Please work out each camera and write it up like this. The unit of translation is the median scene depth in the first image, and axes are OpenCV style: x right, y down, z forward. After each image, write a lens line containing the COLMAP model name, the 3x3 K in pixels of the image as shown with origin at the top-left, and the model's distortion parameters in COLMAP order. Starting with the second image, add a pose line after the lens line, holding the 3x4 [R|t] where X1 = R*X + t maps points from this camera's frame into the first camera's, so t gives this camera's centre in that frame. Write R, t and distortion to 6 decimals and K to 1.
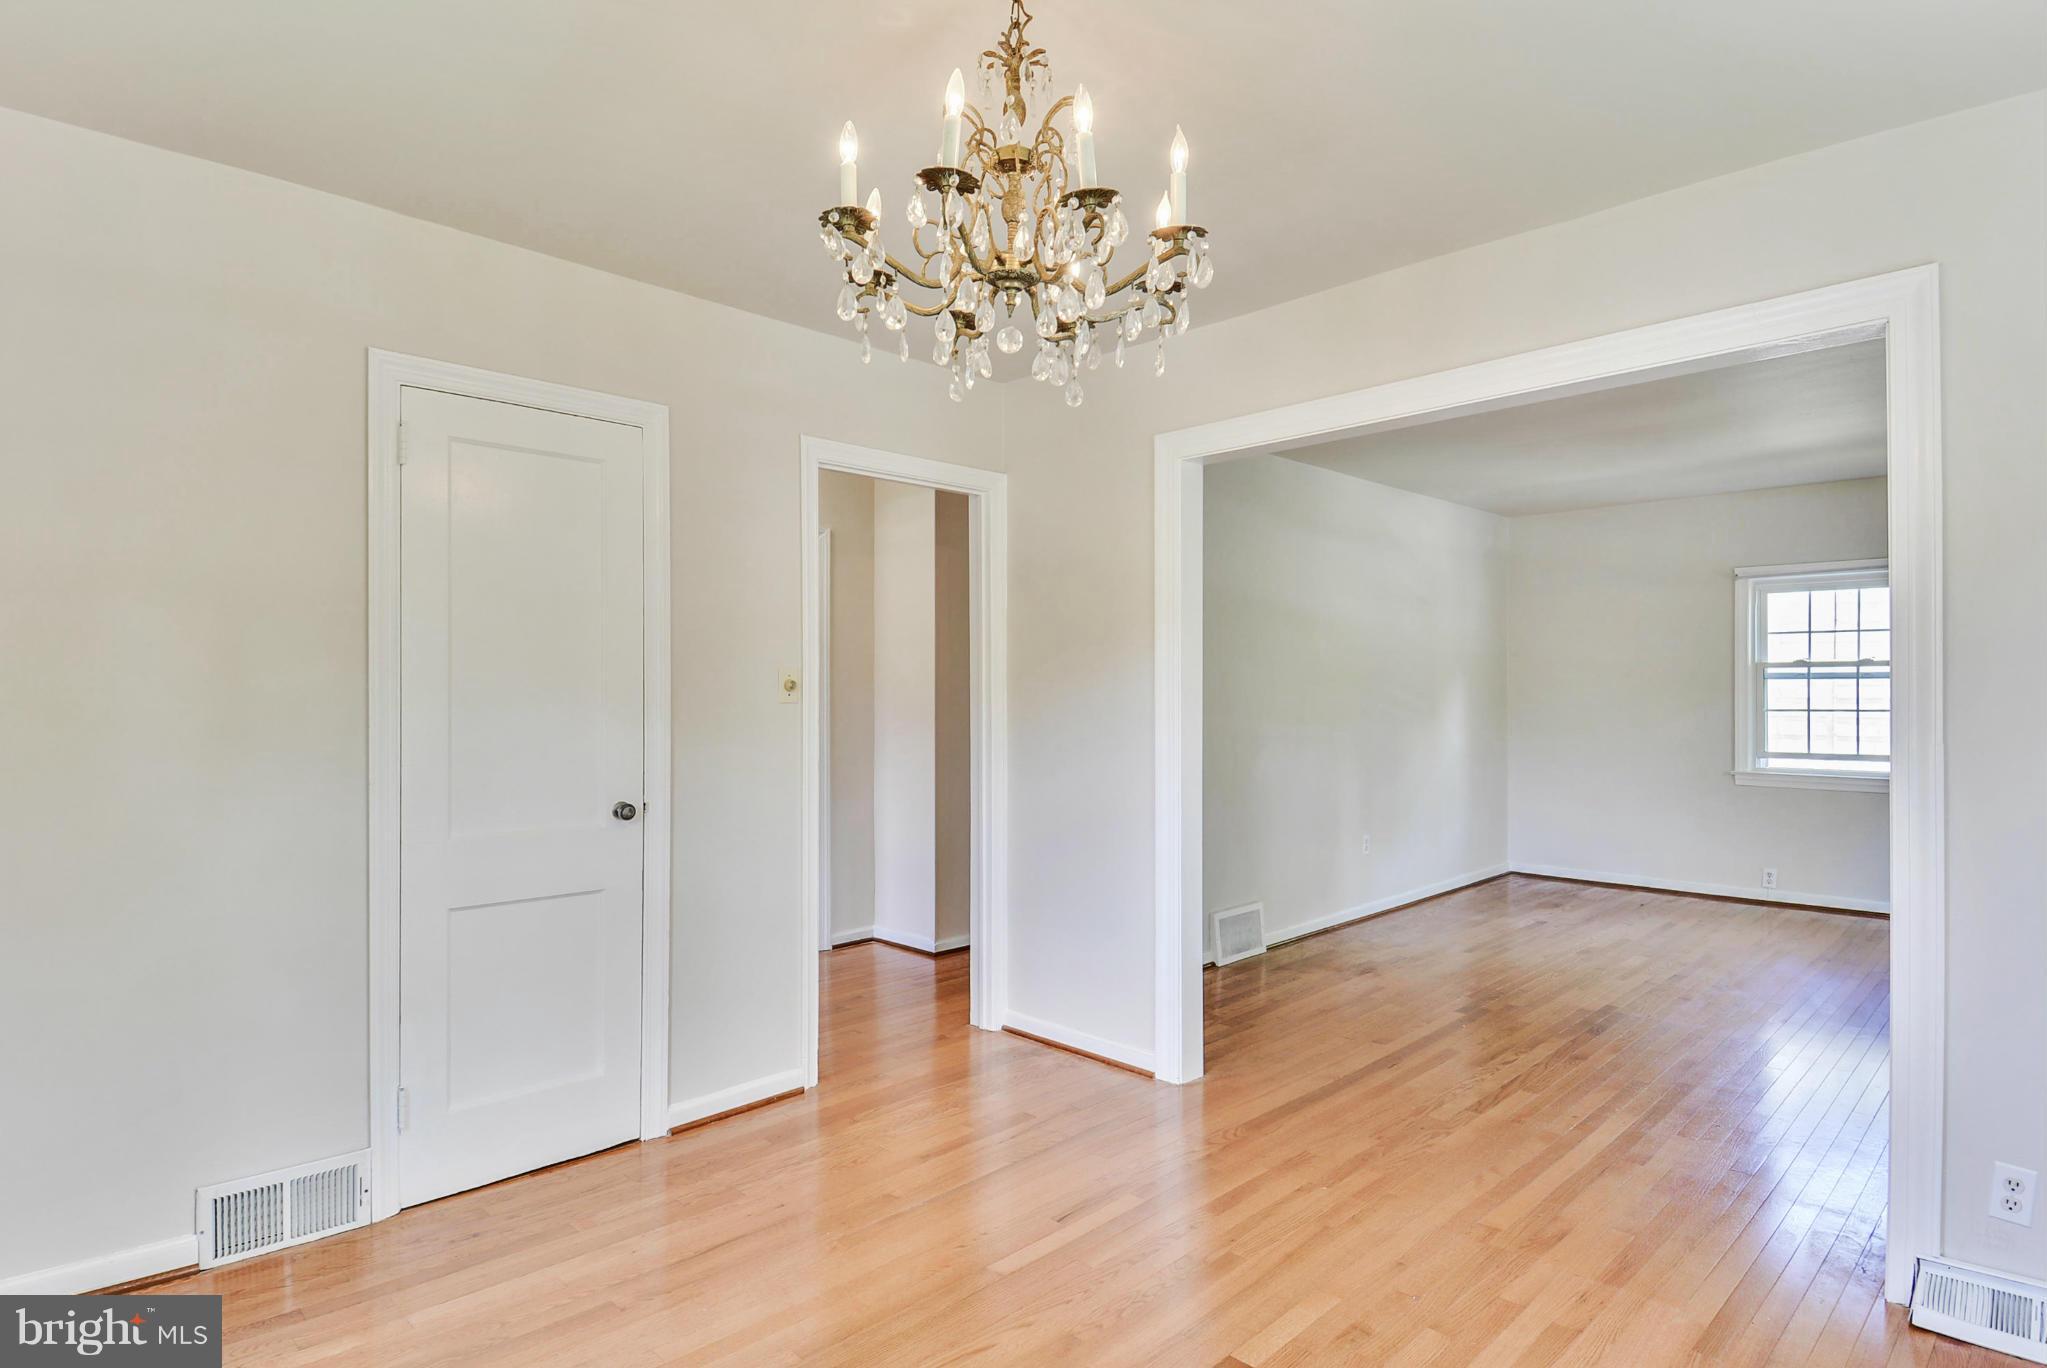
lens RADIAL K [[1077.1, 0, 1049.9], [0, 1077.1, 694.6], [0, 0, 1]] dist [0.000629, -0.016400]
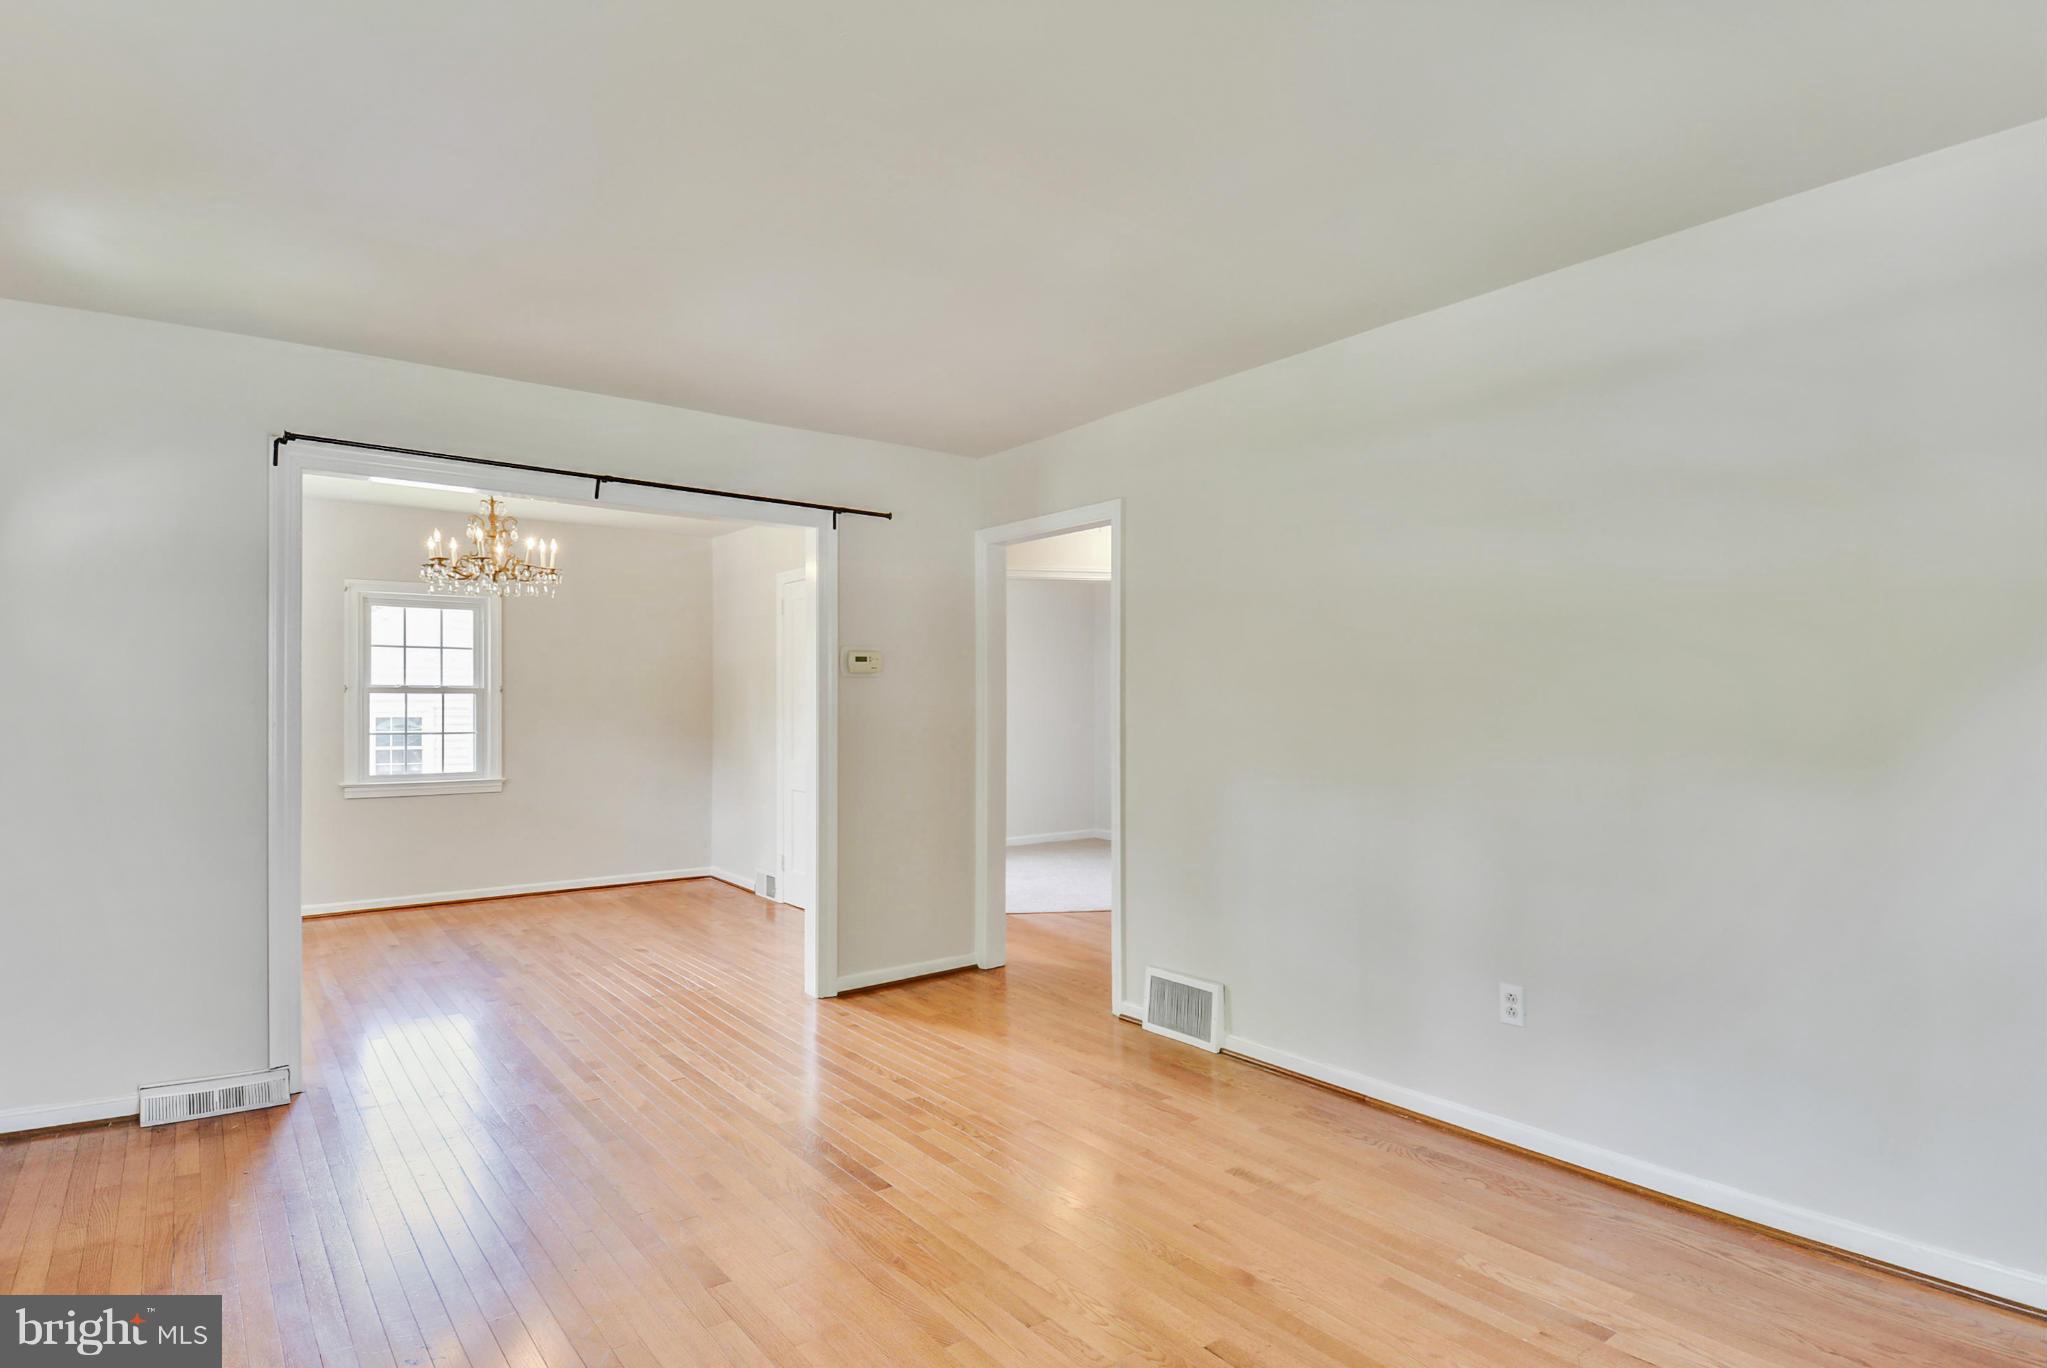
lens RADIAL K [[1077.1, 0, 1049.9], [0, 1077.1, 694.6], [0, 0, 1]] dist [0.000629, -0.016400]
pose [[-0.113176, -0.011380, -0.993510, 1.317459], [0.001513, 0.999931, -0.011626, -0.002034], [0.993574, -0.002819, -0.113151, 1.330274]]
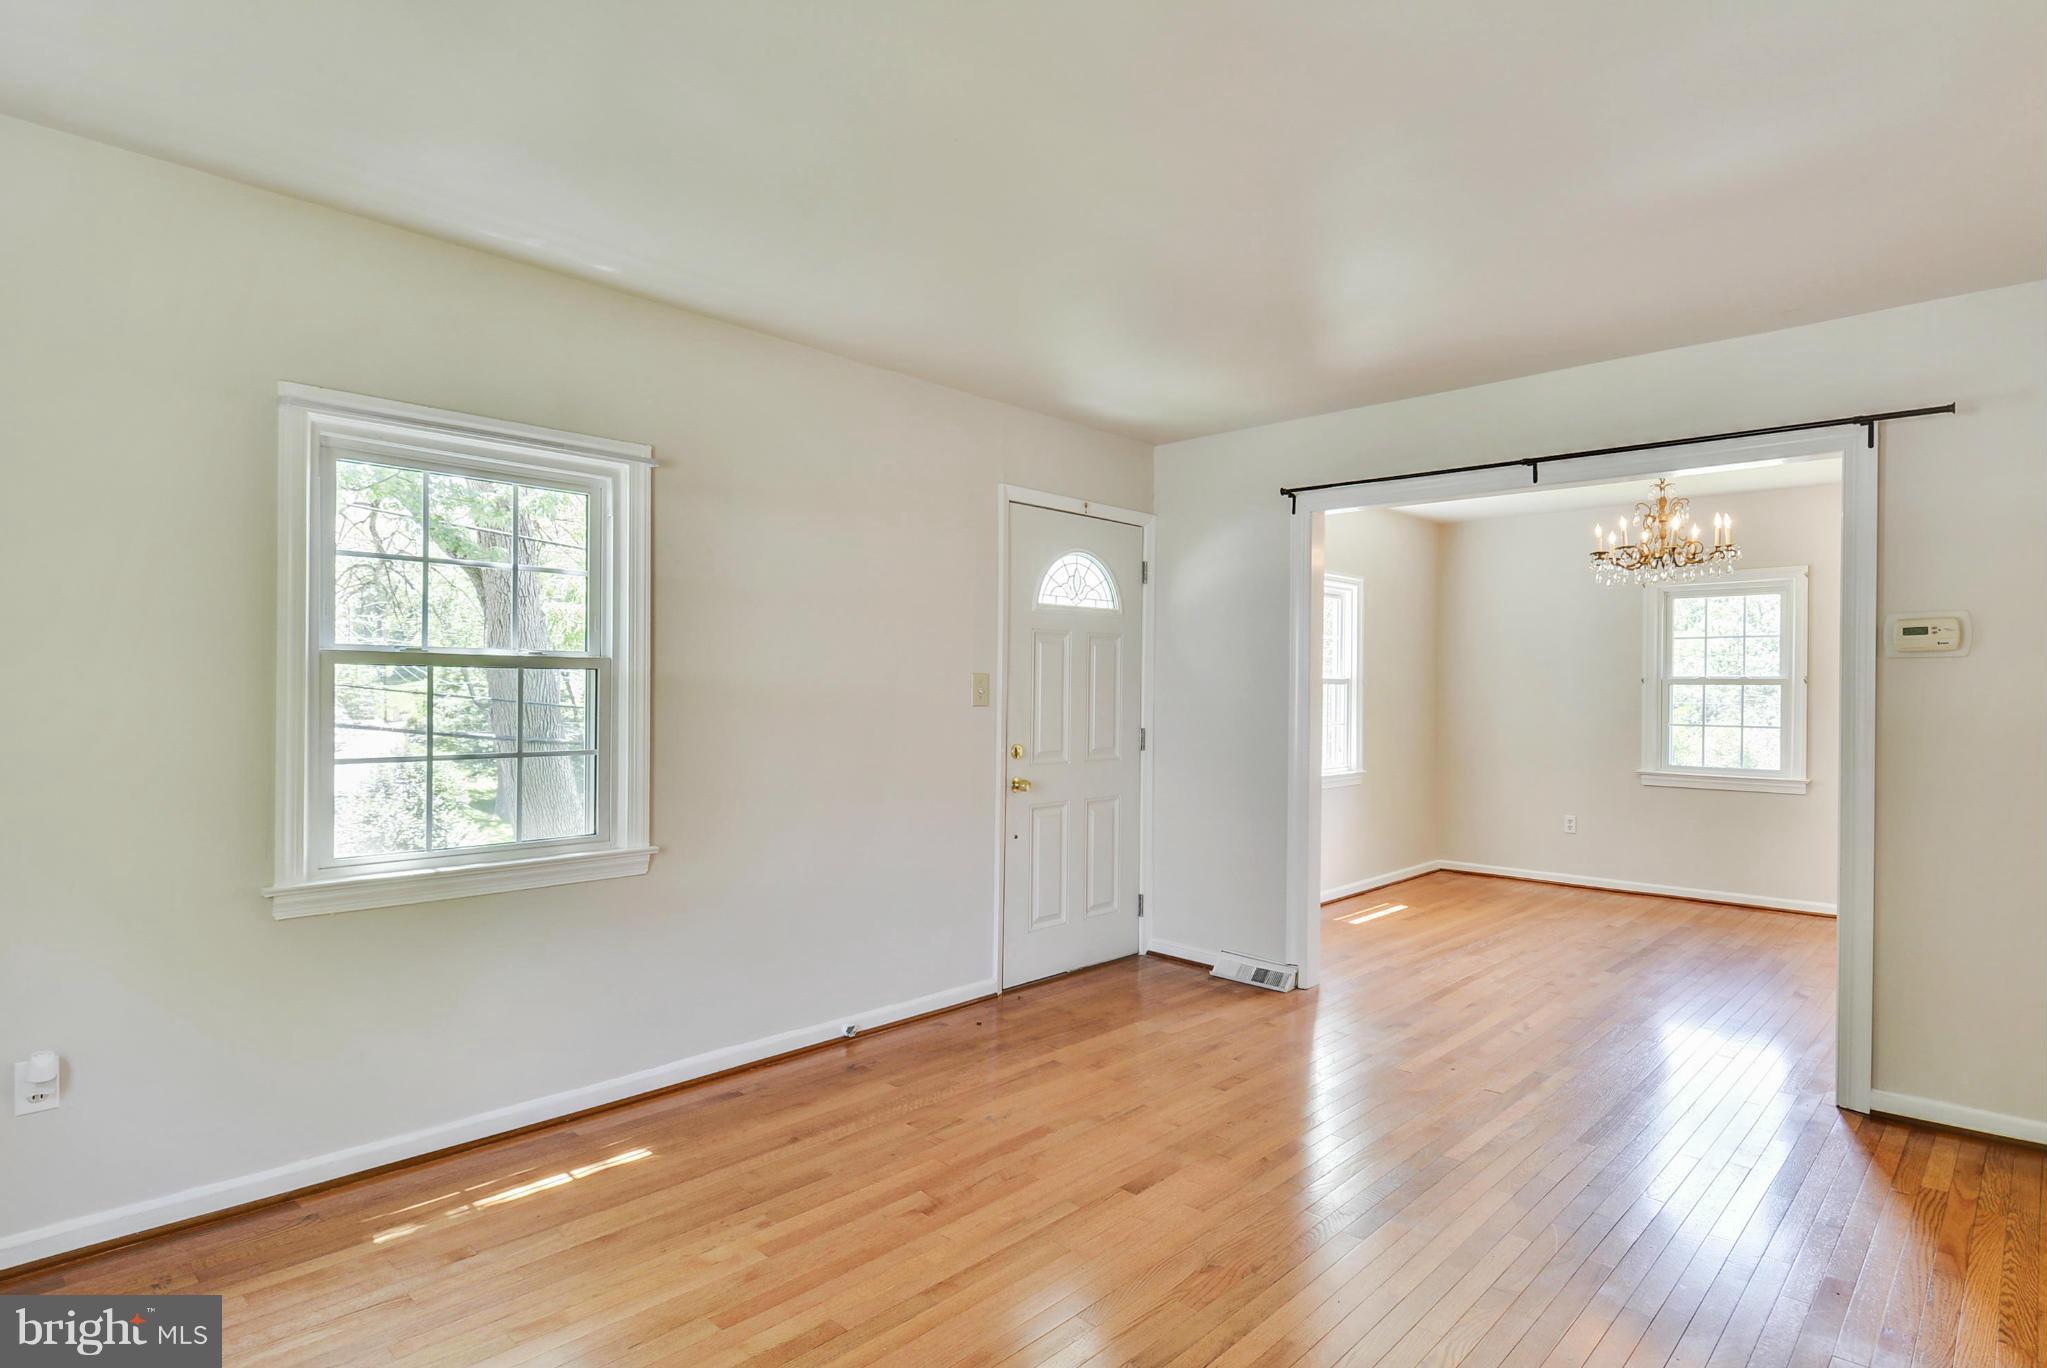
lens RADIAL K [[1077.1, 0, 1049.9], [0, 1077.1, 694.6], [0, 0, 1]] dist [0.000629, -0.016400]
pose [[-0.999346, -0.008648, -0.035122, 0.805789], [-0.008699, 0.999961, 0.001293, -0.003495], [0.035110, 0.001597, -0.999382, 1.785208]]
